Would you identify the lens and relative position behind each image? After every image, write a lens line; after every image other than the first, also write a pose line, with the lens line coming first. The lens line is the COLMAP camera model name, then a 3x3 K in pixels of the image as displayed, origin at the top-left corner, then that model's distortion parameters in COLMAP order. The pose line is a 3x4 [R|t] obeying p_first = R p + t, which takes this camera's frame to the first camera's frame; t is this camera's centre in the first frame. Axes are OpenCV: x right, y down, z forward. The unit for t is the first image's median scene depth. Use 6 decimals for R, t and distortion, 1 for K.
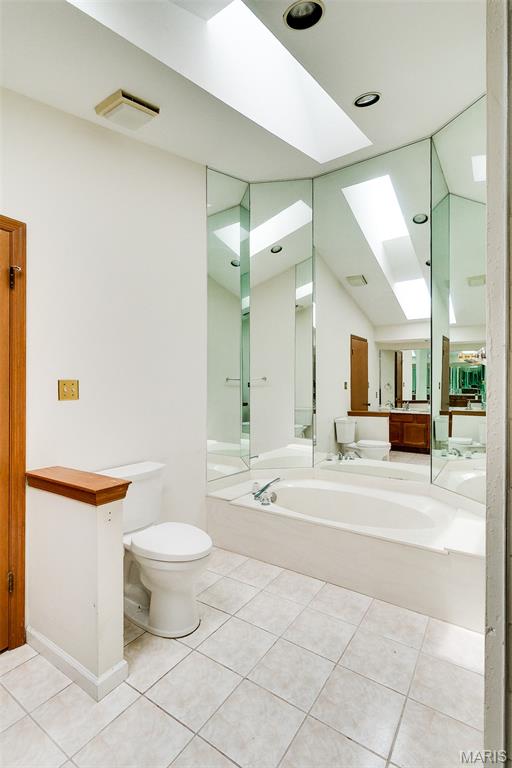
lens RADIAL K [[361.7, 0, 256.0], [0, 361.7, 384.0], [0, 0, 1]] dist [-0.000777, 0.000380]
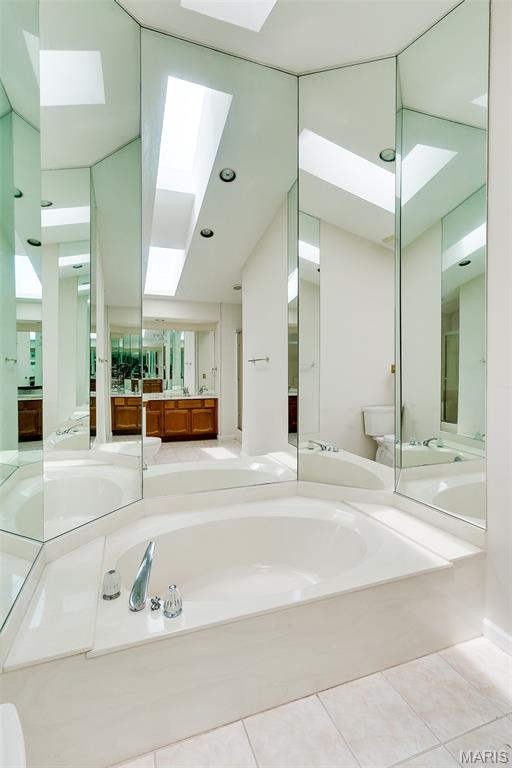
lens RADIAL K [[355.1, 0, 255.5], [0, 355.1, 375.7], [0, 0, 1]] dist [-0.000478, 0.000017]
pose [[0.588359, -0.010974, 0.808525, -0.256543], [-0.002842, 0.999874, 0.015638, 0.011394], [-0.808595, -0.011499, 0.588254, 0.574465]]
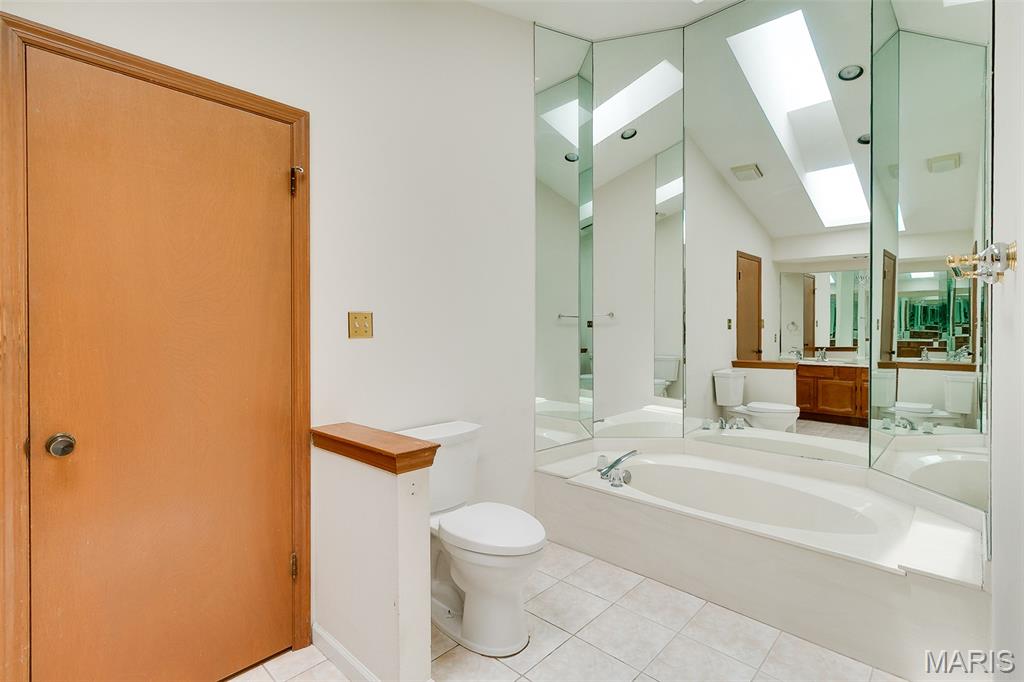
lens RADIAL K [[481.3, 0, 517.1], [0, 481.3, 332.1], [0, 0, 1]] dist [0.001910, 0.000586]
pose [[0.987170, 0.000730, -0.159670, -0.014846], [0.001218, 0.999926, 0.012101, 0.013072], [0.159667, -0.012141, 0.987096, 0.022321]]
